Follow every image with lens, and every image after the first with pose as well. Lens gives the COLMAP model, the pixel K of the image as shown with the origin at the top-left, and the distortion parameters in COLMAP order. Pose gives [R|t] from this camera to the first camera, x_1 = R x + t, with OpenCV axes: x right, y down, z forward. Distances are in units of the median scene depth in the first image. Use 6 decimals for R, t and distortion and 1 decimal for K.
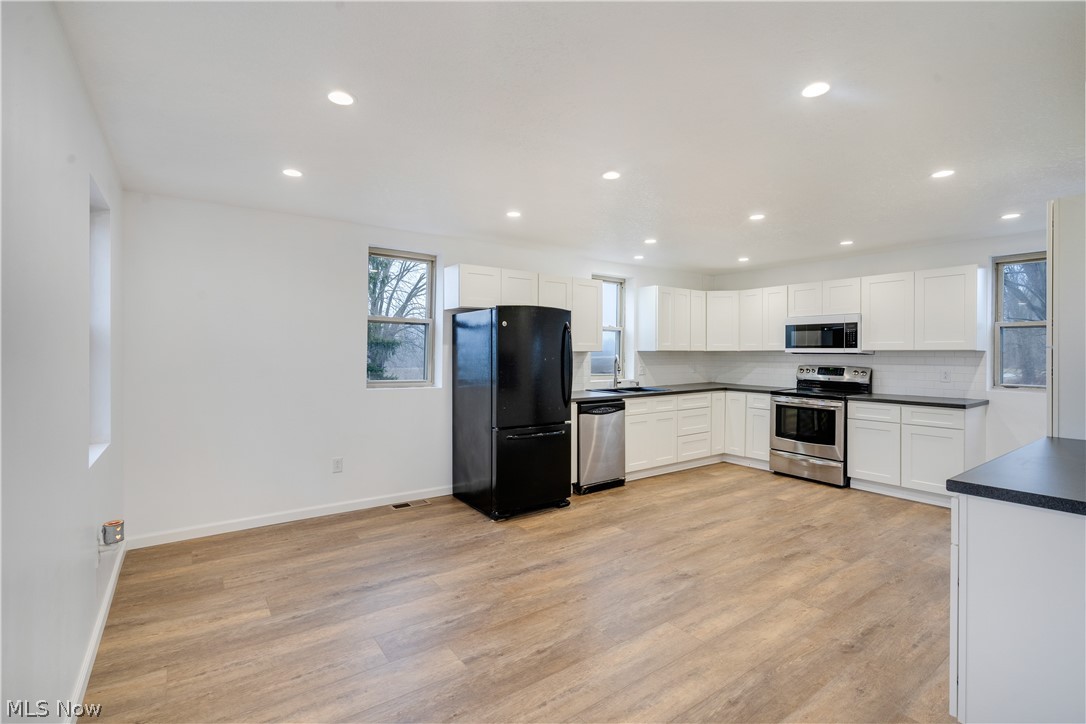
lens RADIAL K [[496.6, 0, 535.0], [0, 496.6, 353.4], [0, 0, 1]] dist [0.000012, 0.000346]
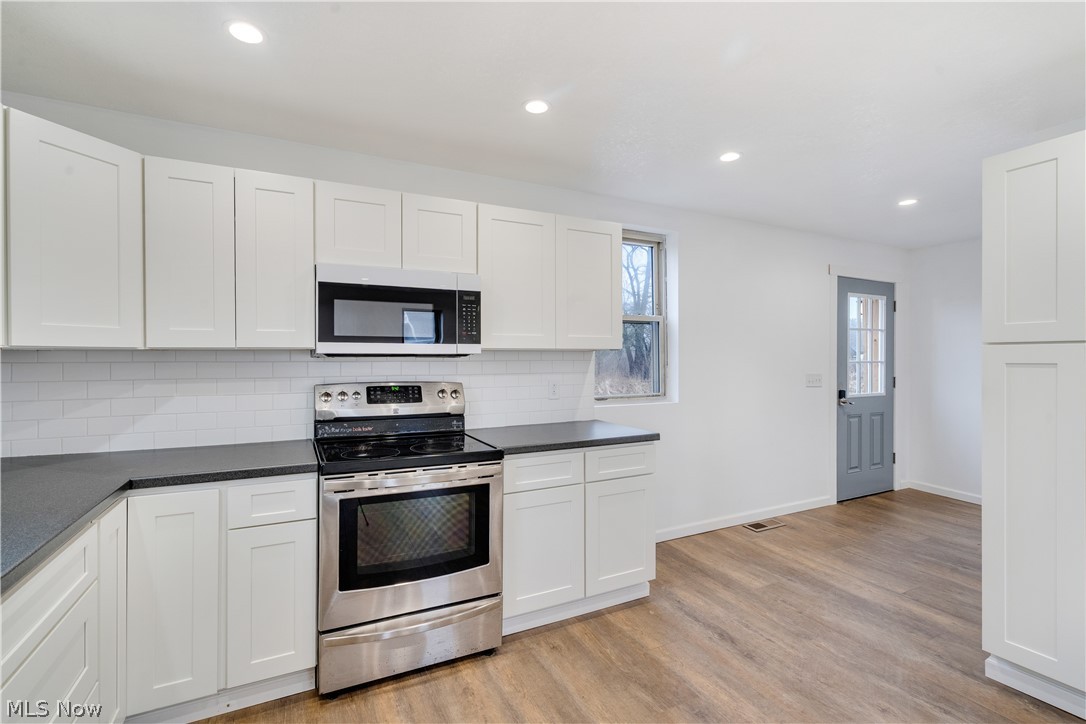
lens RADIAL K [[496.6, 0, 540.7], [0, 496.6, 360.5], [0, 0, 1]] dist [0.000012, 0.000346]
pose [[0.145742, -0.008822, 0.989283, 0.189287], [0.007377, 0.999942, 0.007831, 0.002249], [-0.989295, 0.006156, 0.145799, 0.957157]]
